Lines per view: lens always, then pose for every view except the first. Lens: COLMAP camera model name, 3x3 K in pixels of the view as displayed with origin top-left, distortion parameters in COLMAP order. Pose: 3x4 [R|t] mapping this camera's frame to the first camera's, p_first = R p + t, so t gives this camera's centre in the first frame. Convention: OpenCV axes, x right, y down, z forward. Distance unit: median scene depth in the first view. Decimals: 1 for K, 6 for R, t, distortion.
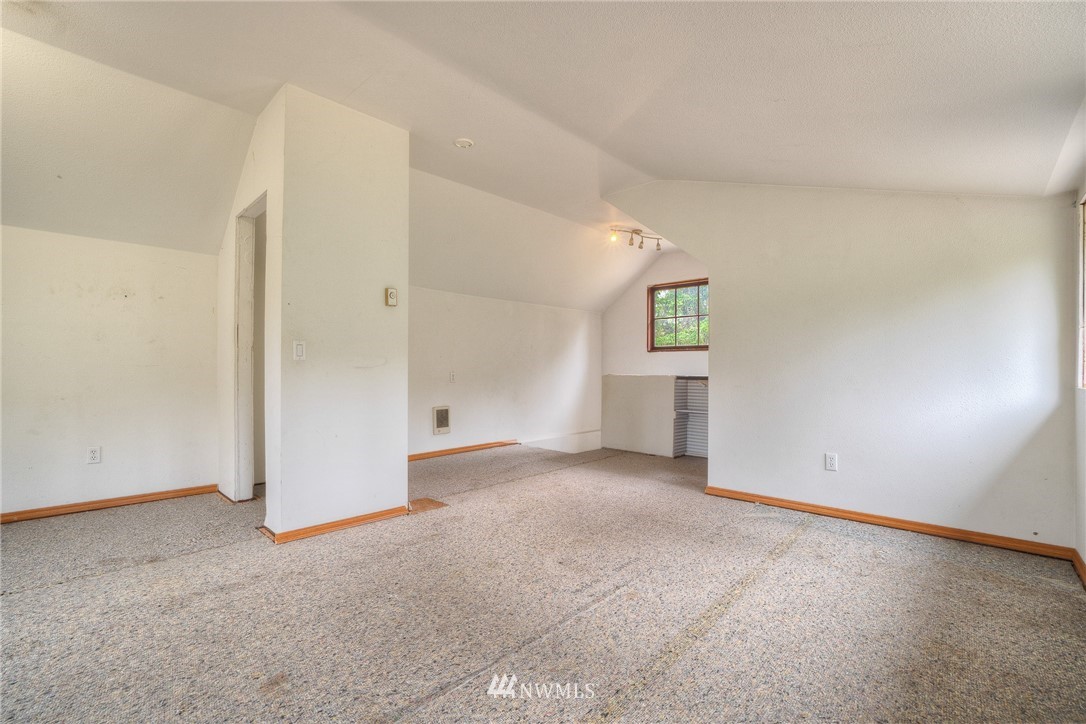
lens RADIAL K [[480.0, 0, 540.4], [0, 480.0, 364.9], [0, 0, 1]] dist [-0.034676, 0.000387]
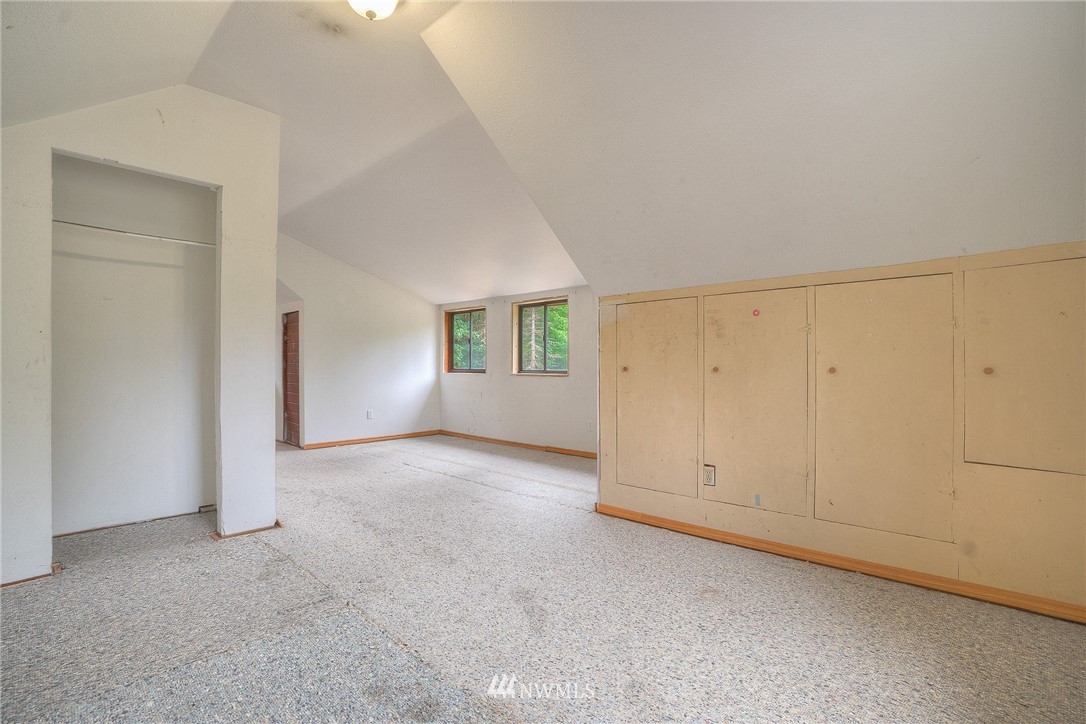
lens RADIAL K [[480.0, 0, 540.4], [0, 480.0, 364.9], [0, 0, 1]] dist [-0.034676, 0.000387]
pose [[-0.021179, -0.003323, 0.999770, -1.613631], [-0.006529, 0.999974, 0.003186, -0.016256], [-0.999754, -0.006460, -0.021200, 0.387374]]
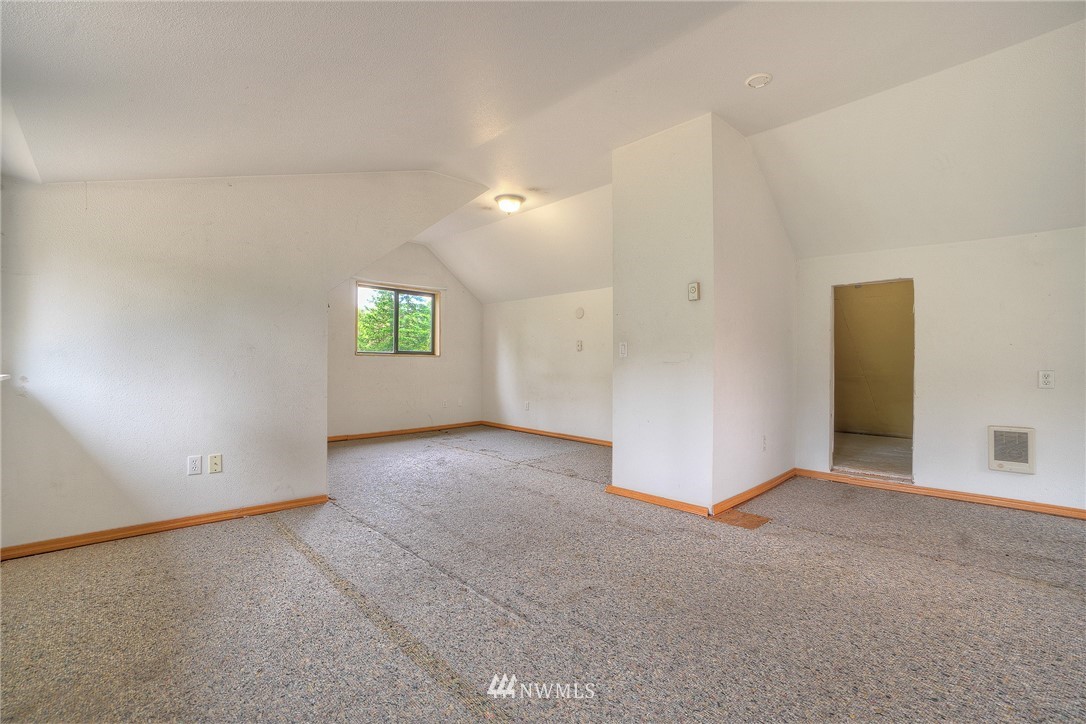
lens RADIAL K [[480.0, 0, 540.4], [0, 480.0, 364.9], [0, 0, 1]] dist [-0.034676, 0.000387]
pose [[-0.067519, -0.001787, -0.997716, 0.801298], [0.006657, 0.999975, -0.002241, 0.011747], [0.997696, -0.006793, -0.067506, 0.857828]]
